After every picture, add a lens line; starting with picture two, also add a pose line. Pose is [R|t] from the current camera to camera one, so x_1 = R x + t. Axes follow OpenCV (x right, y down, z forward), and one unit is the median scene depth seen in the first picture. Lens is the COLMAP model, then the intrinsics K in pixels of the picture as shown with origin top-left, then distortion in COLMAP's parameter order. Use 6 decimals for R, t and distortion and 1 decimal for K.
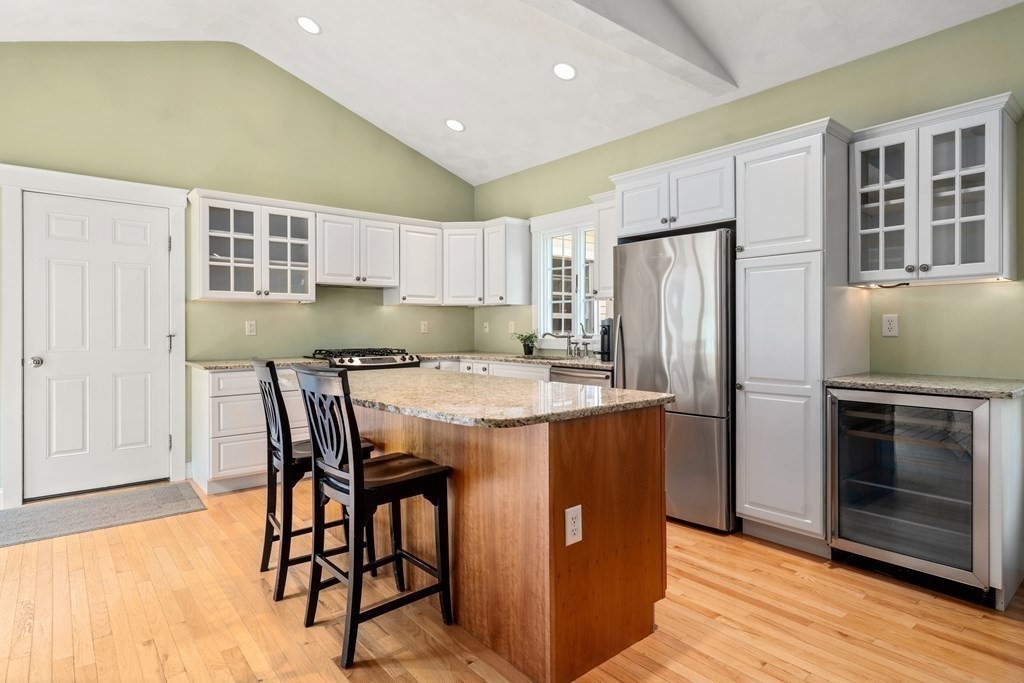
lens RADIAL K [[550.7, 0, 513.6], [0, 550.7, 334.7], [0, 0, 1]] dist [0.000360, -0.000042]
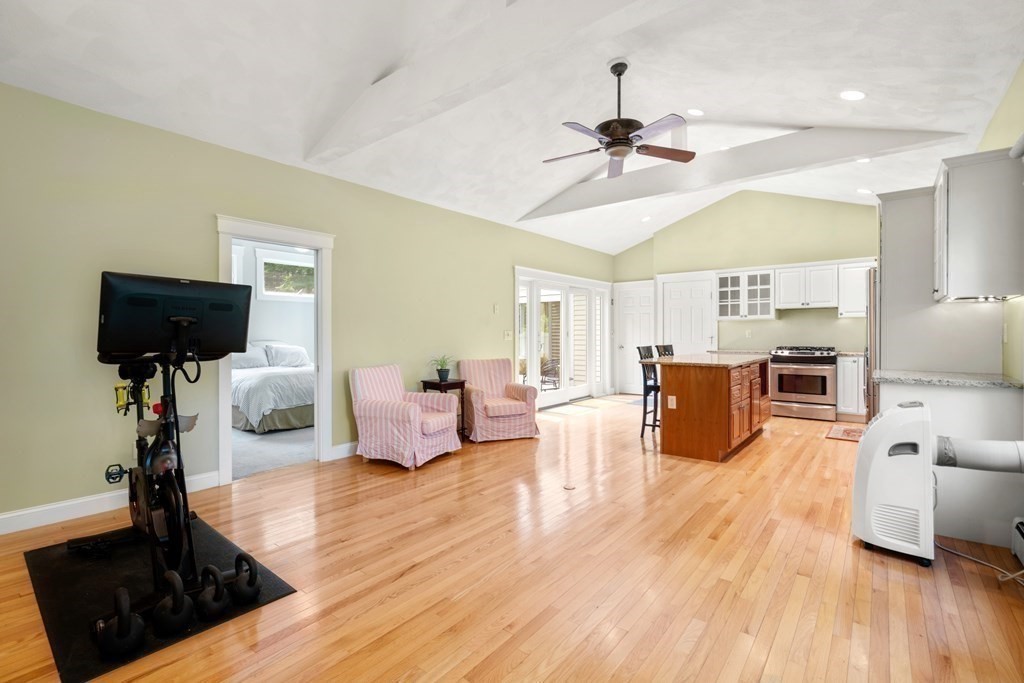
lens RADIAL K [[464.9, 0, 512.3], [0, 464.9, 338.3], [0, 0, 1]] dist [-0.006625, 0.000987]
pose [[0.196908, 0.012743, -0.980339, 1.004764], [-0.008073, 0.999903, 0.011376, -0.008166], [0.980389, 0.005674, 0.196992, -0.141342]]
